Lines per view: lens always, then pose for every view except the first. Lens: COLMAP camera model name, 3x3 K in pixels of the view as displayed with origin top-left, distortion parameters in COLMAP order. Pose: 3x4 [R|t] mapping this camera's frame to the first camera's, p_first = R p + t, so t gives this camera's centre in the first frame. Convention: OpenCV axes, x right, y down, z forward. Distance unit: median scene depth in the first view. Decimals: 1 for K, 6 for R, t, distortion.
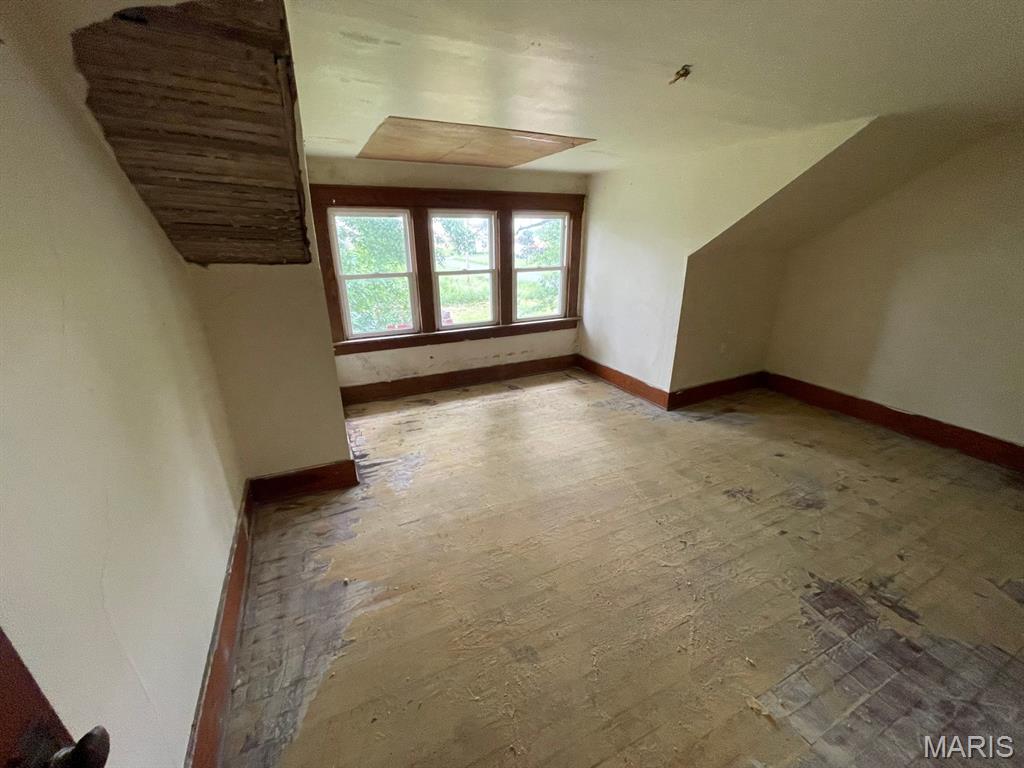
lens RADIAL K [[411.9, 0, 510.7], [0, 411.9, 388.1], [0, 0, 1]] dist [-0.002127, -0.000602]
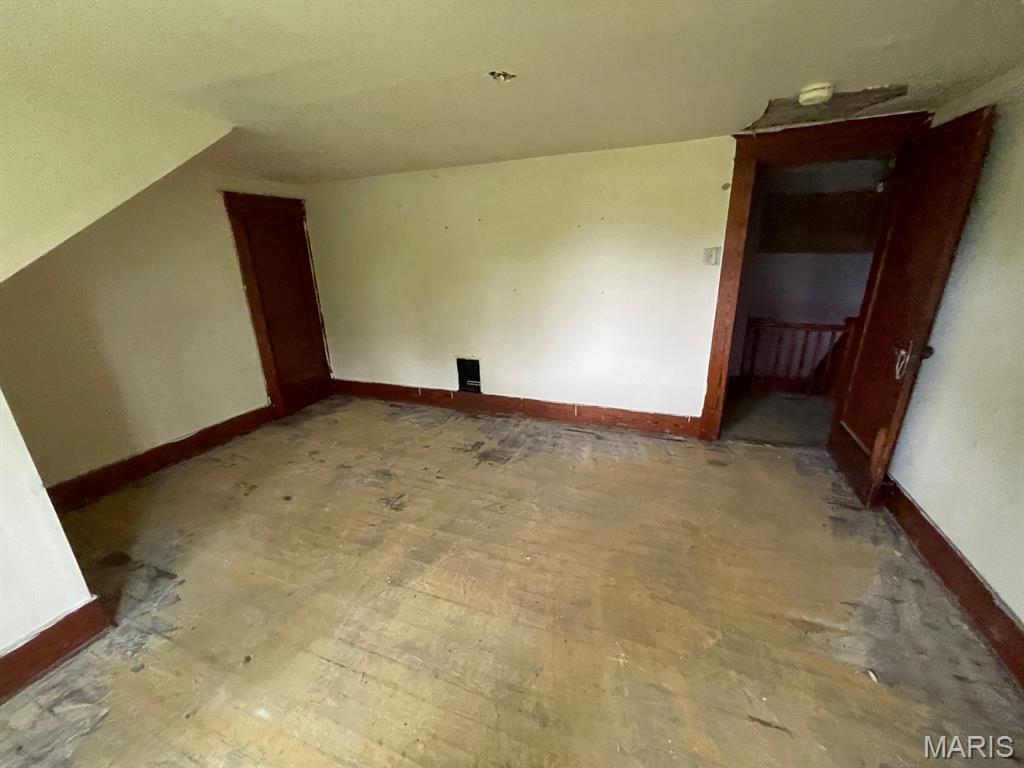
lens RADIAL K [[411.9, 0, 510.7], [0, 411.9, 388.1], [0, 0, 1]] dist [-0.002127, -0.000602]
pose [[-0.675331, -0.206430, 0.708036, -0.204436], [0.292552, 0.806287, 0.514115, -0.287428], [-0.677009, 0.554335, -0.484119, 0.827225]]
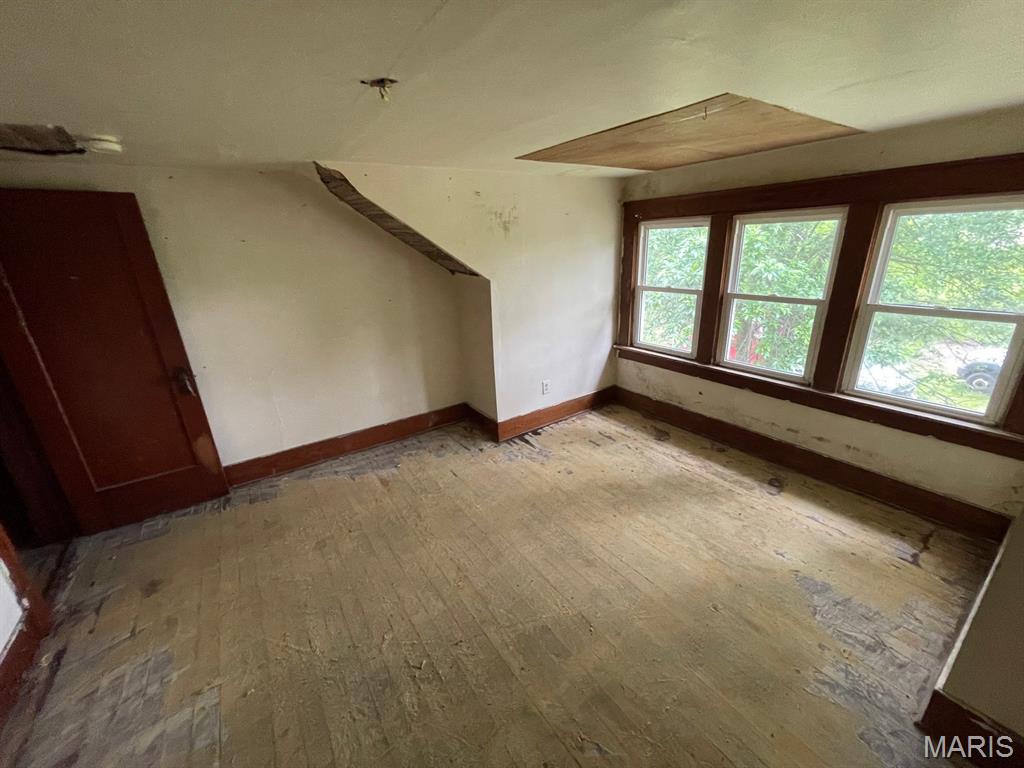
lens RADIAL K [[416.8, 0, 512.0], [0, 416.8, 384.0], [0, 0, 1]] dist [0.000322, 0.000183]
pose [[0.147924, 0.322542, -0.934925, 0.620230], [-0.309393, 0.912969, 0.266015, -0.230930], [0.939358, 0.249910, 0.234842, 0.519237]]
